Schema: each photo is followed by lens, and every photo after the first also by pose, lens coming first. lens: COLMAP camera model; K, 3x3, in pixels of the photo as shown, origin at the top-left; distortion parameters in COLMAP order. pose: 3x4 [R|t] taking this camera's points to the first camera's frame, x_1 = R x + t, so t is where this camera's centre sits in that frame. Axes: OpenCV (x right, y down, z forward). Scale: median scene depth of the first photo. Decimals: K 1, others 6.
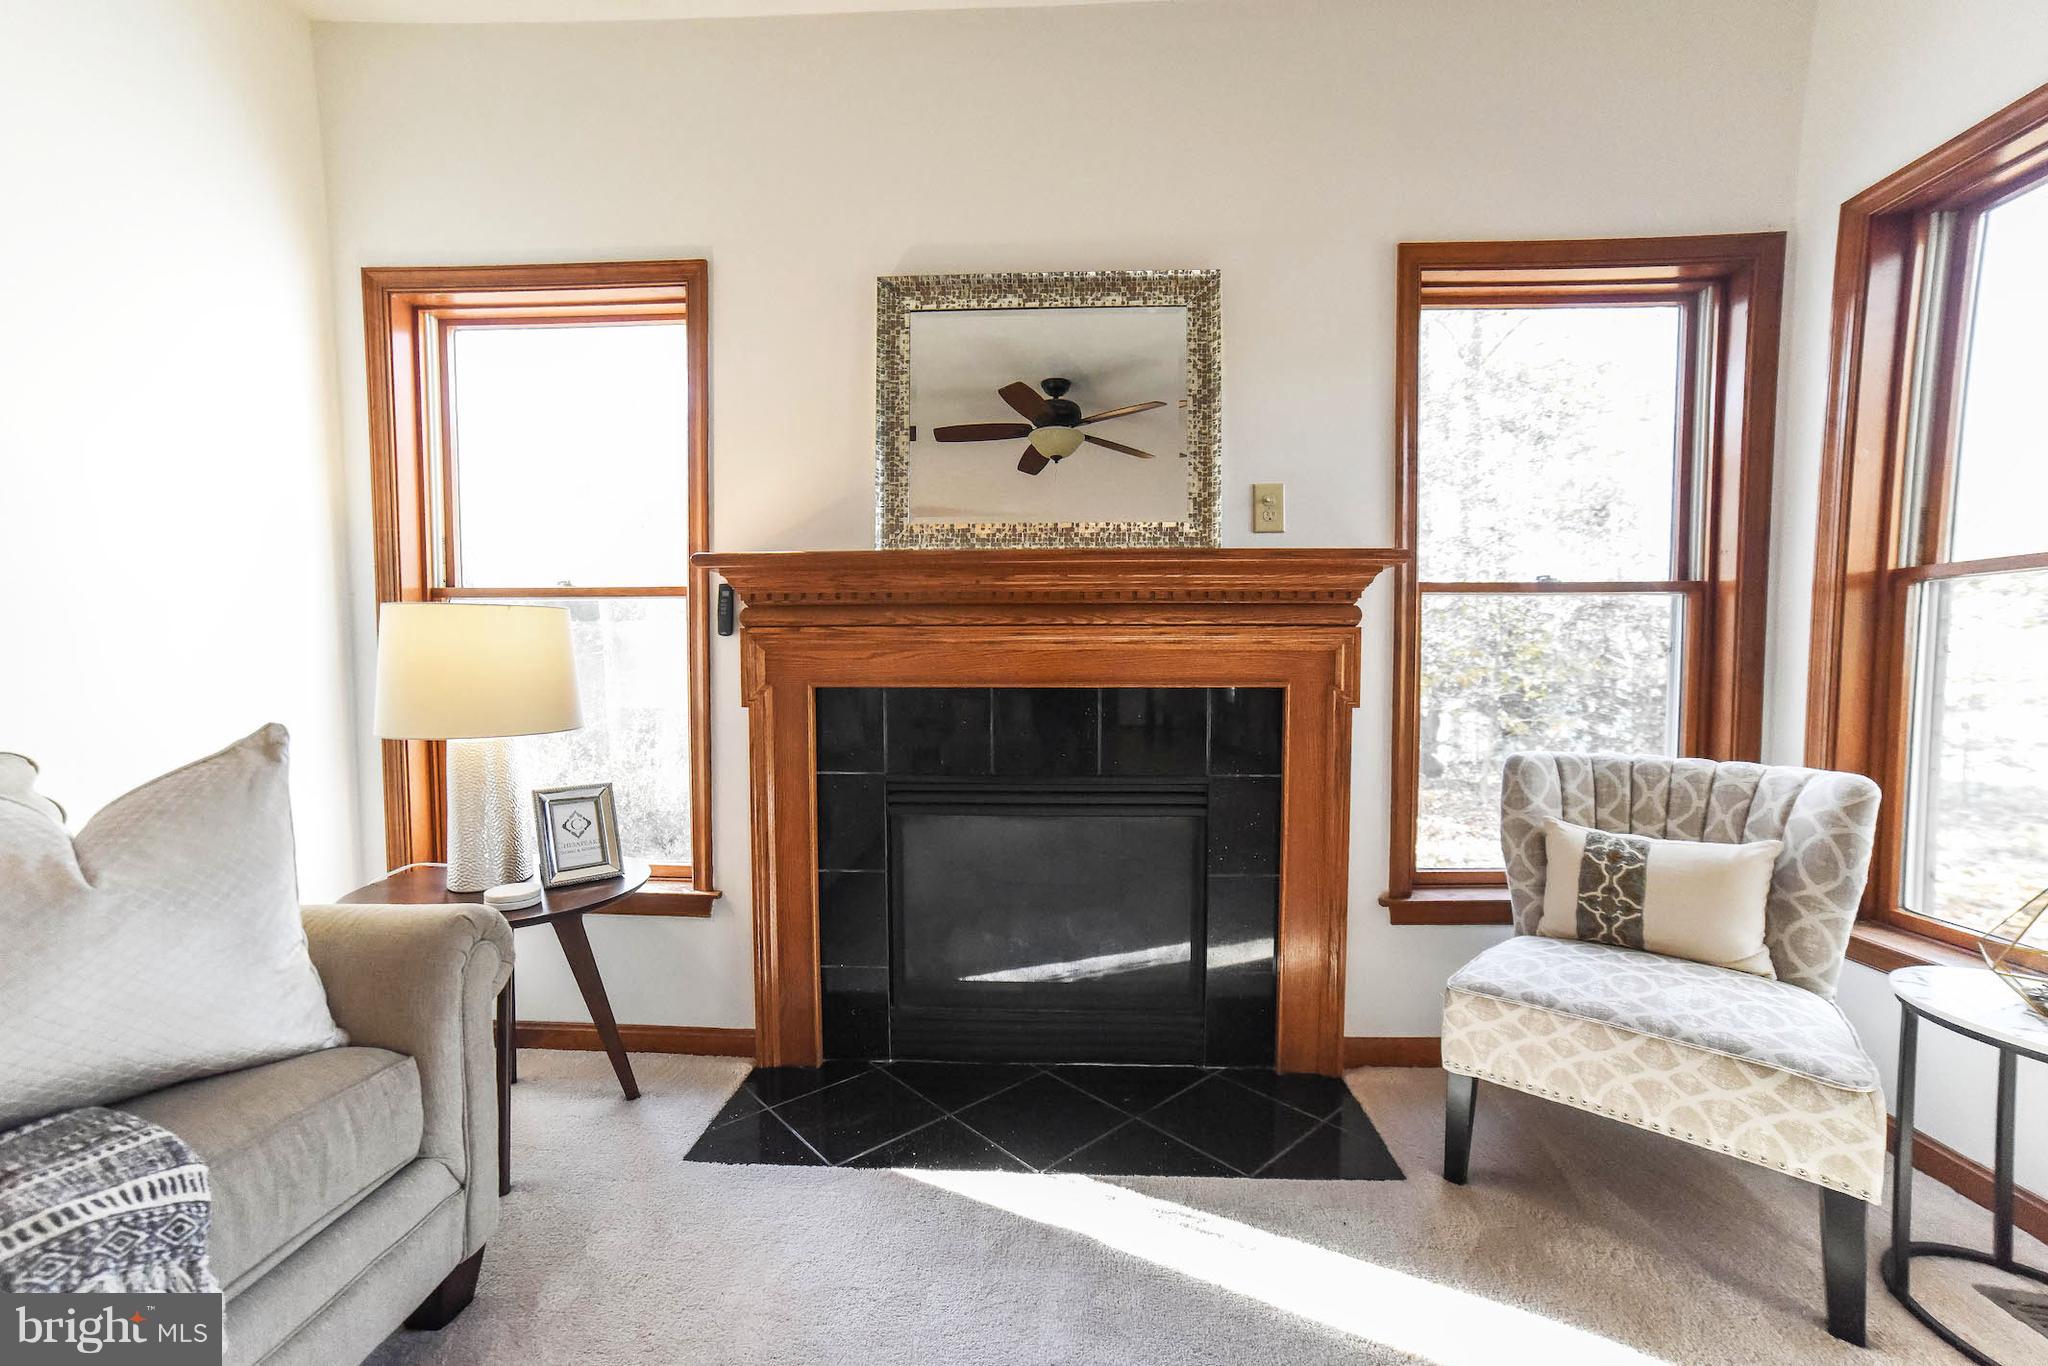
lens RADIAL K [[836.3, 0, 1031.2], [0, 836.3, 703.6], [0, 0, 1]] dist [-0.067249, 0.034106]
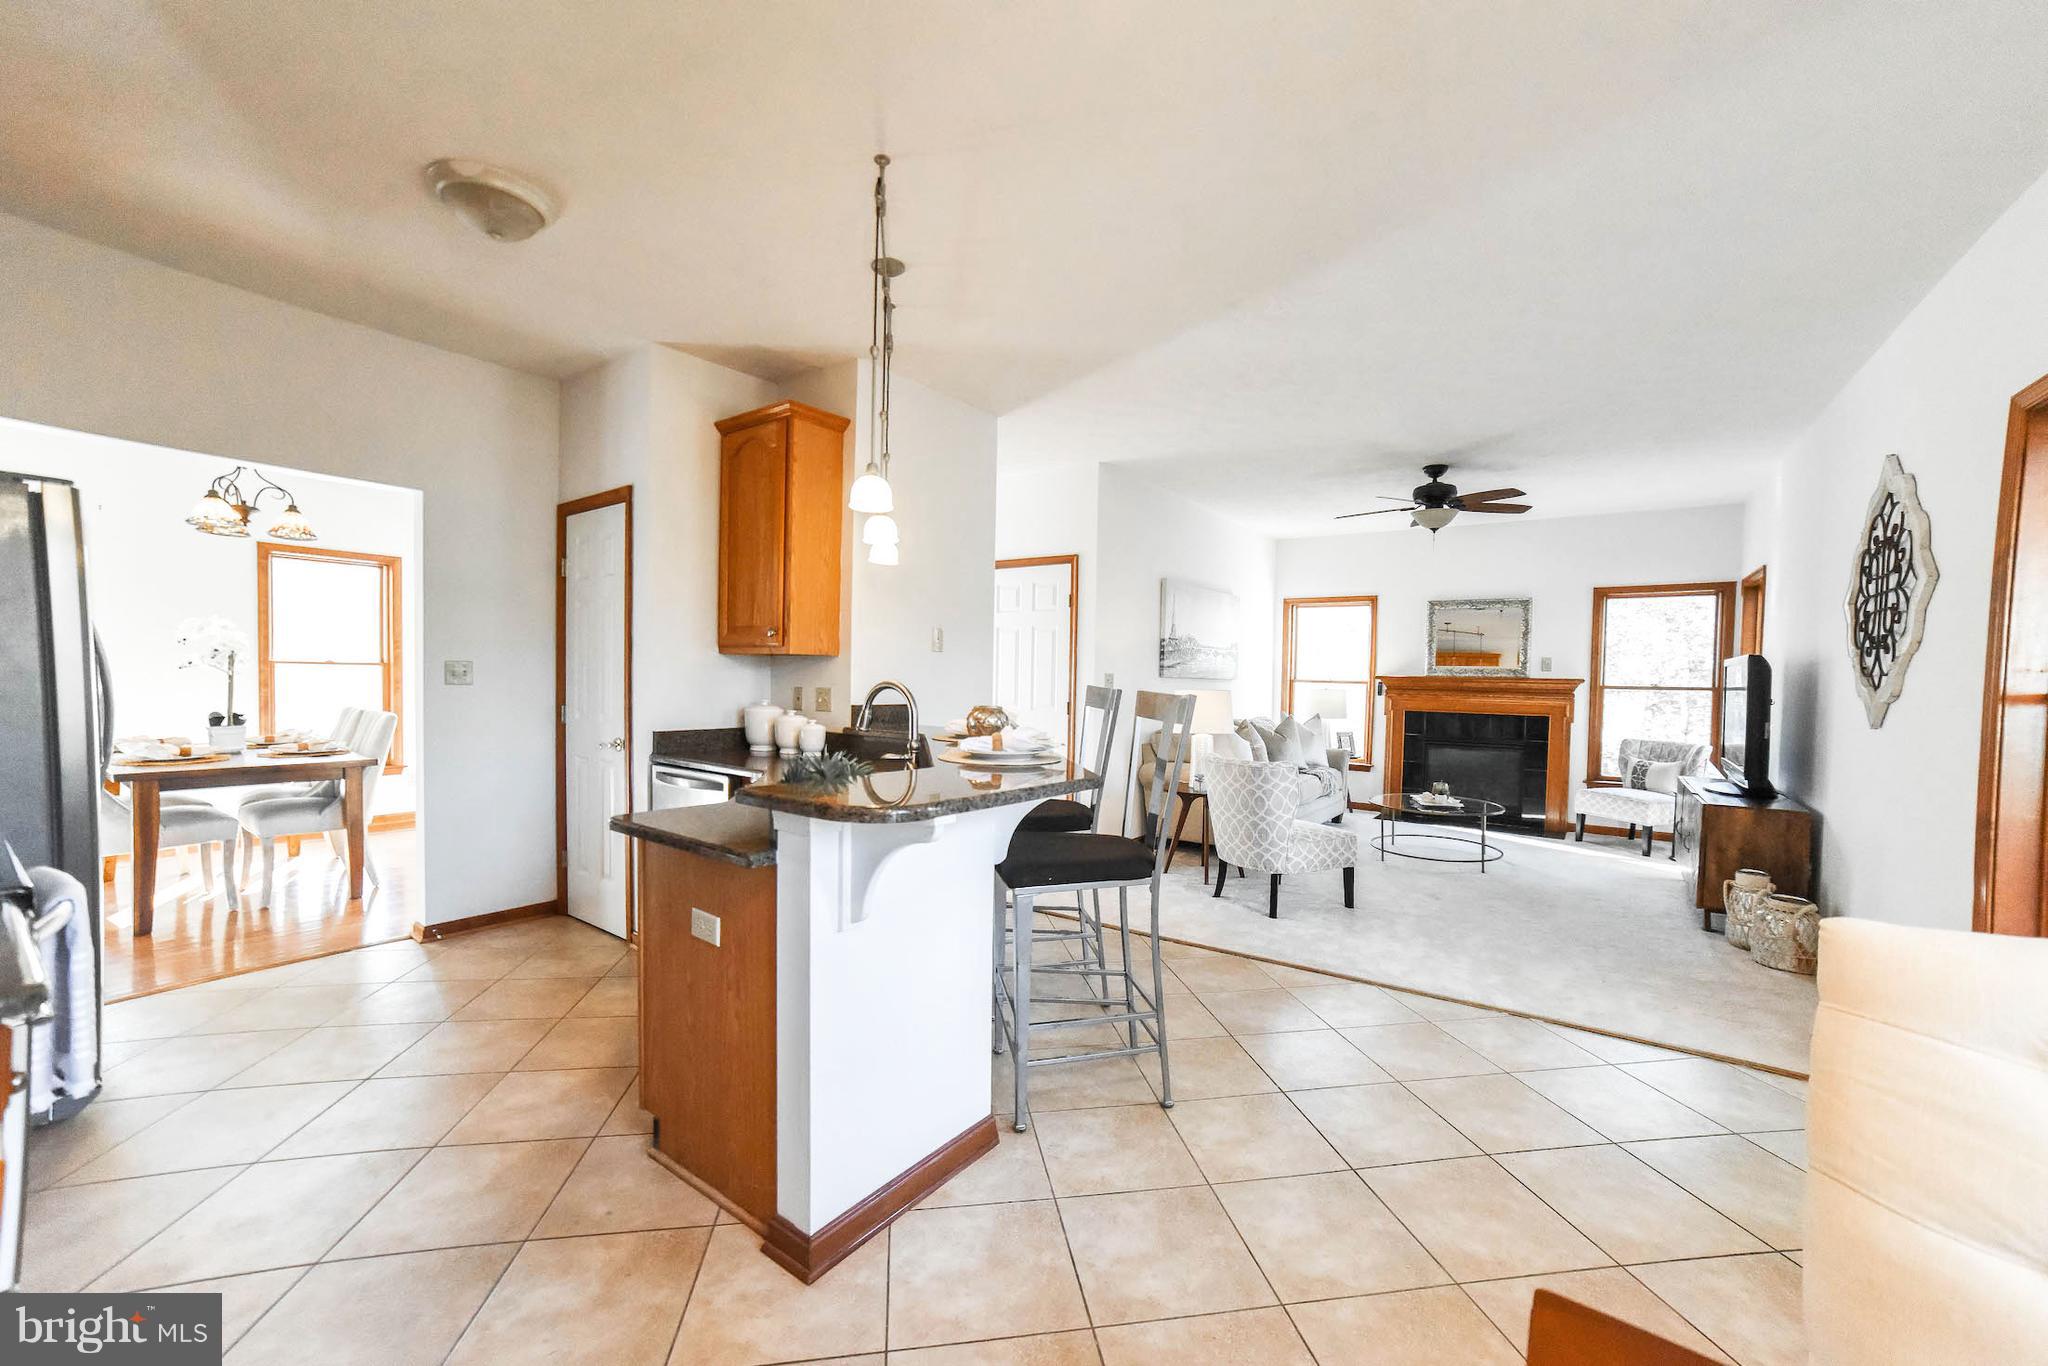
lens RADIAL K [[762.8, 0, 1091.2], [0, 762.8, 707.3], [0, 0, 1]] dist [-0.000510, 0.000005]
pose [[0.867398, 0.037648, -0.496189, 0.225362], [-0.046898, 0.998880, -0.006194, 0.053798], [0.495400, 0.028643, 0.868192, -2.773296]]
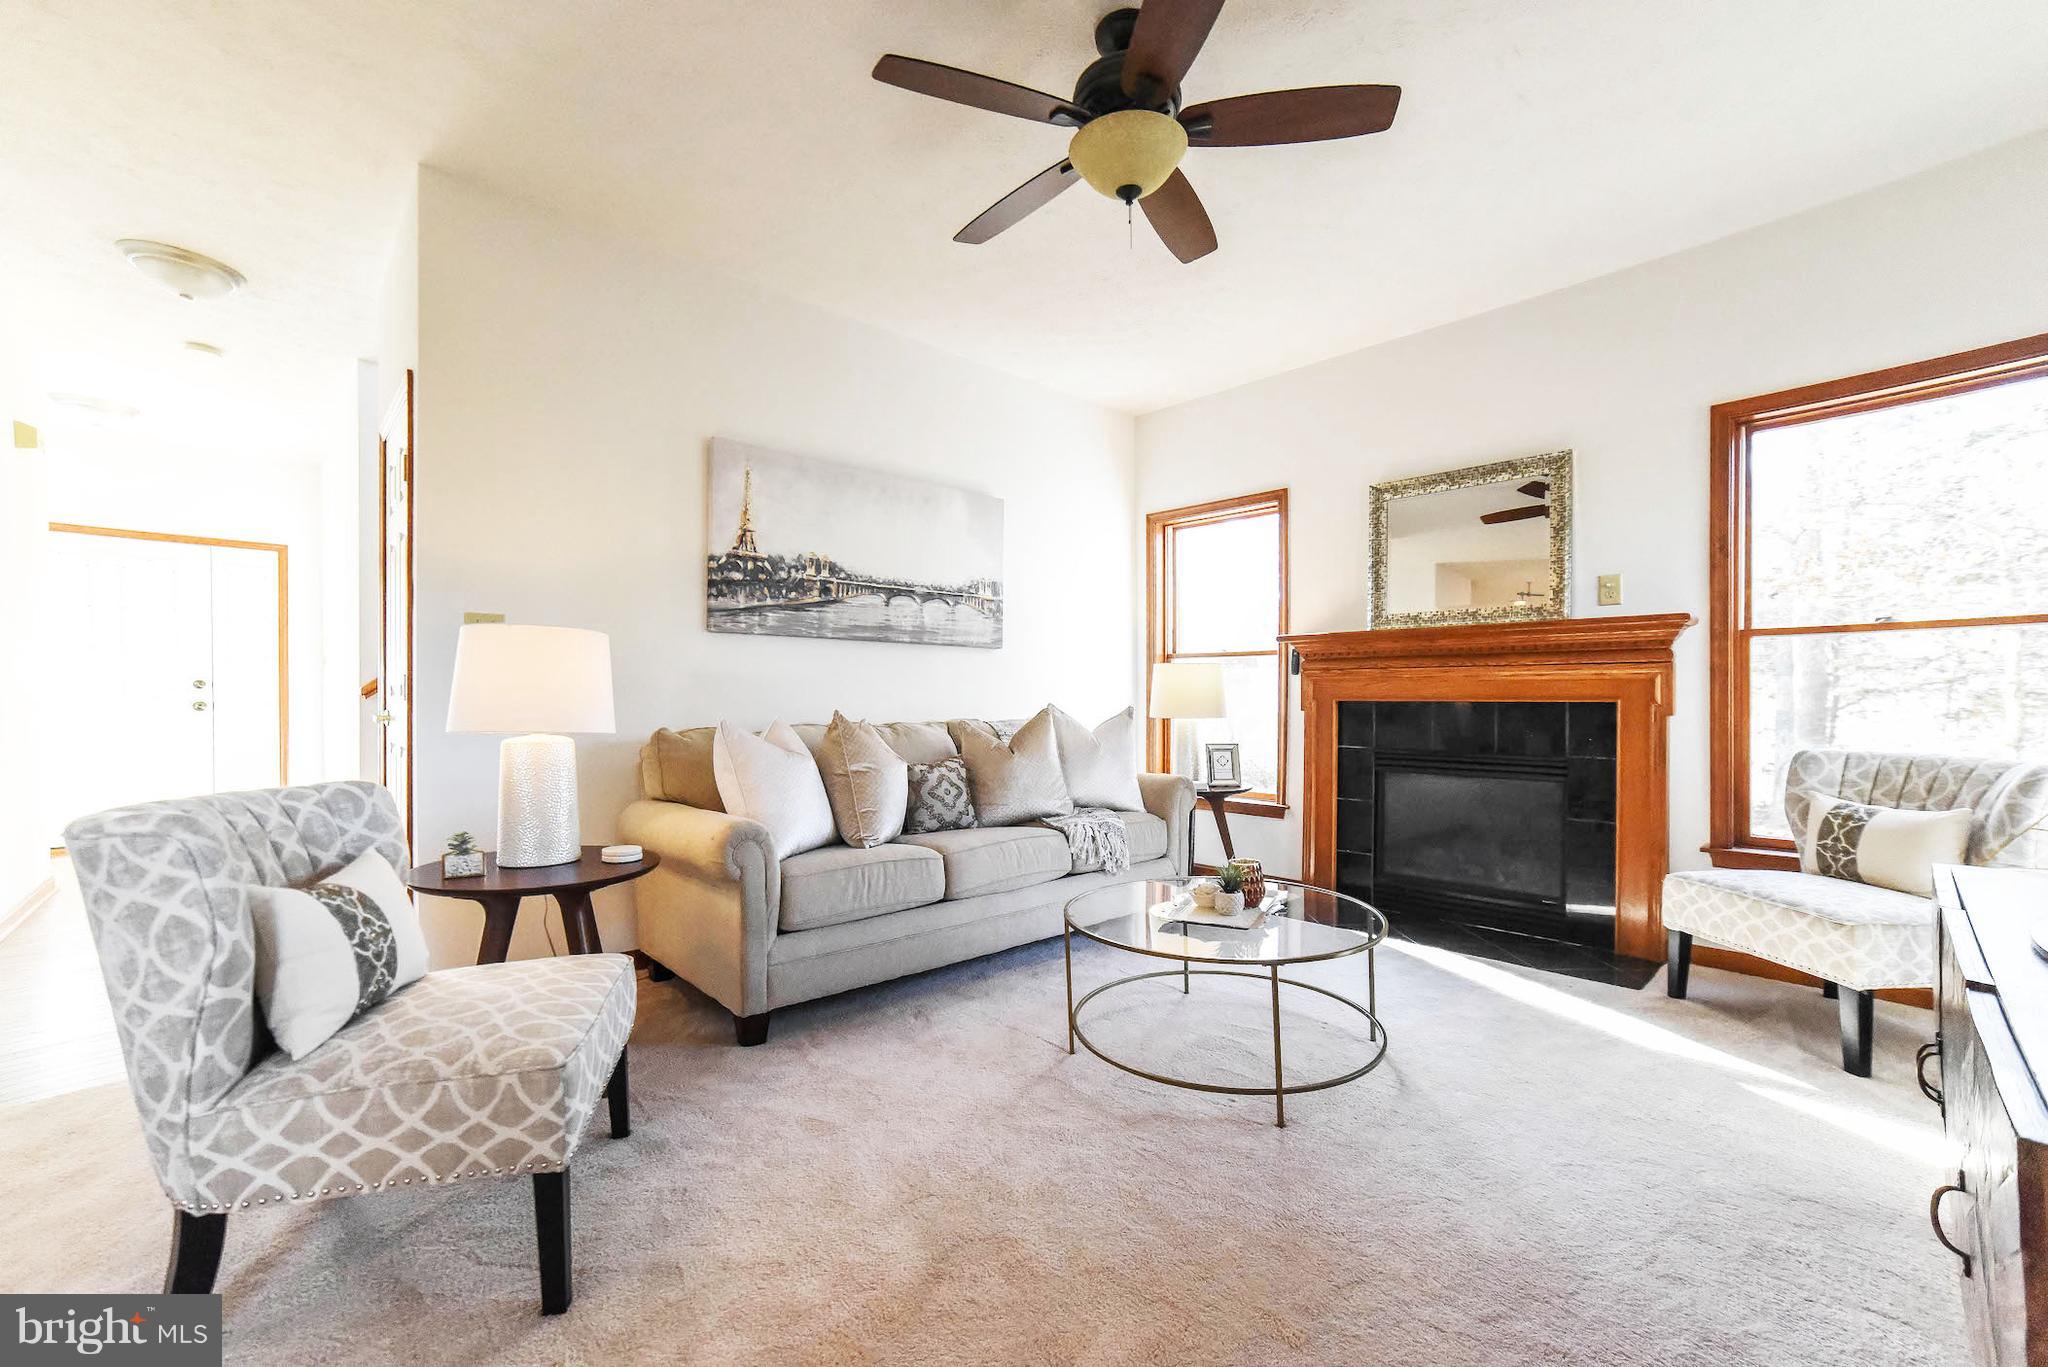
lens RADIAL K [[809.8, 0, 1054.6], [0, 809.8, 707.8], [0, 0, 1]] dist [-0.062408, 0.033252]
pose [[0.735537, 0.010509, -0.677403, 0.541815], [-0.038198, 0.998932, -0.025980, 0.072445], [0.676406, 0.044985, 0.735154, -0.844888]]
